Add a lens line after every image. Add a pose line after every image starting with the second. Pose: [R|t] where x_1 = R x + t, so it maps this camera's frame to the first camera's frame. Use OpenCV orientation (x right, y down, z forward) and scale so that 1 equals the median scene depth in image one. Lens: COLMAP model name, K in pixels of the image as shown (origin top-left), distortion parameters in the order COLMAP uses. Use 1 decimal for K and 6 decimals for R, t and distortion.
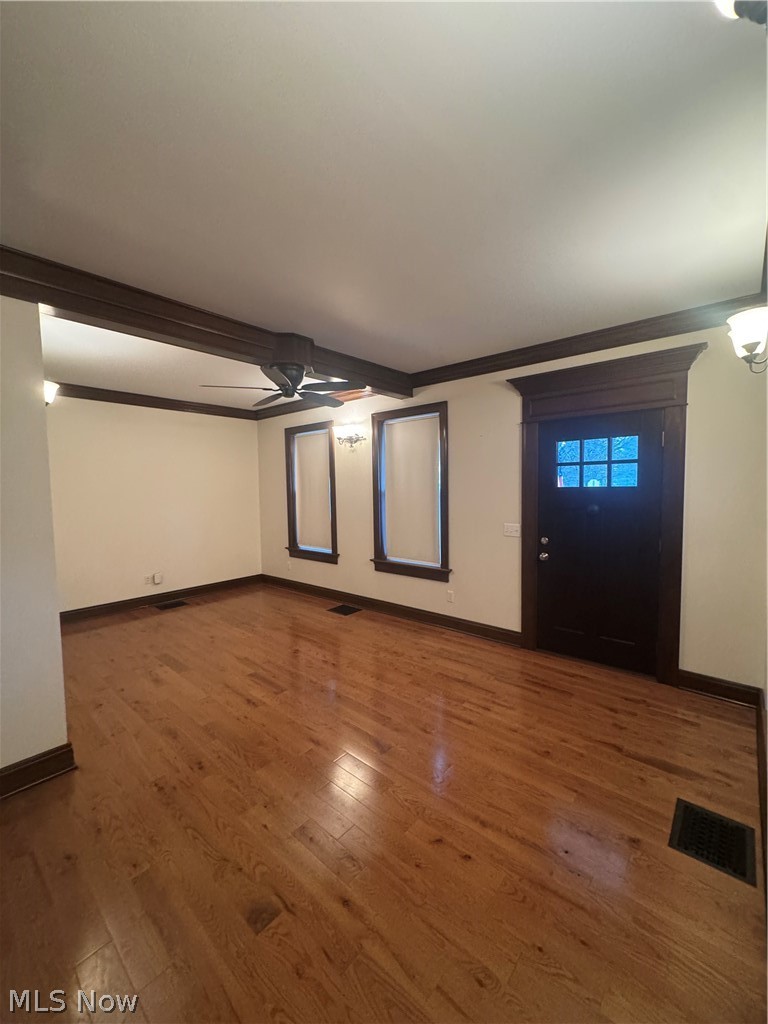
lens RADIAL K [[406.4, 0, 394.8], [0, 406.4, 510.4], [0, 0, 1]] dist [-0.003643, -0.000183]
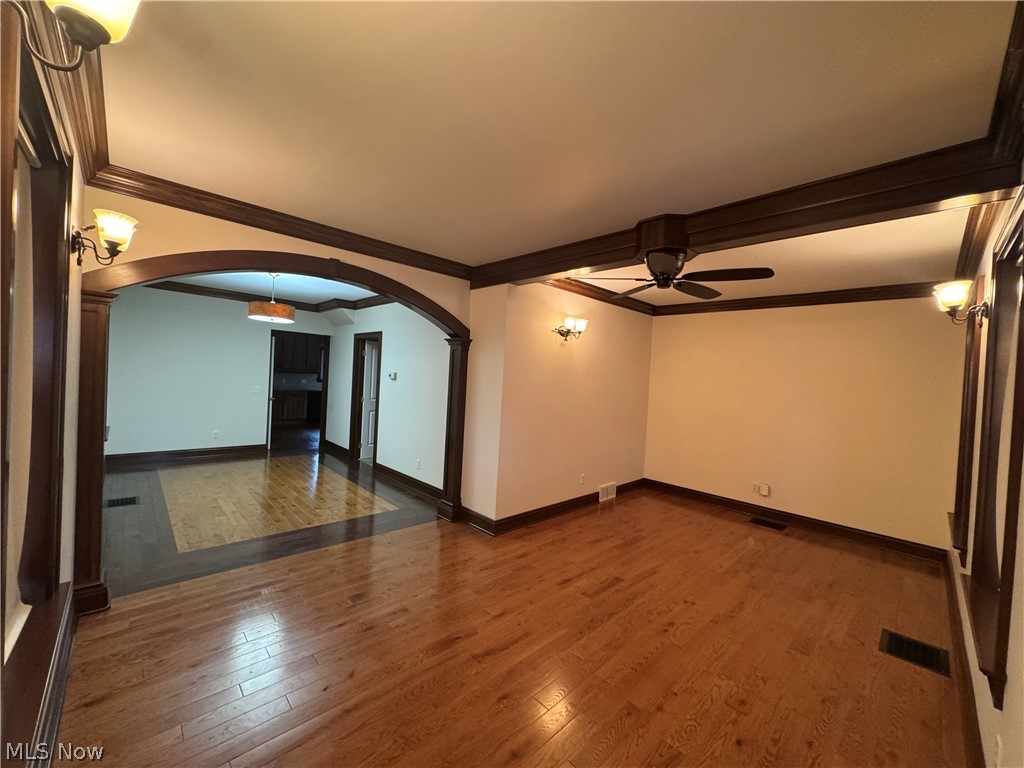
lens RADIAL K [[406.4, 0, 512.0], [0, 406.4, 384.0], [0, 0, 1]] dist [-0.003643, -0.000183]
pose [[-0.104254, 0.028877, -0.994131, 0.637882], [-0.112765, 0.992789, 0.040663, -0.077122], [0.988137, 0.116343, -0.100246, 0.771896]]
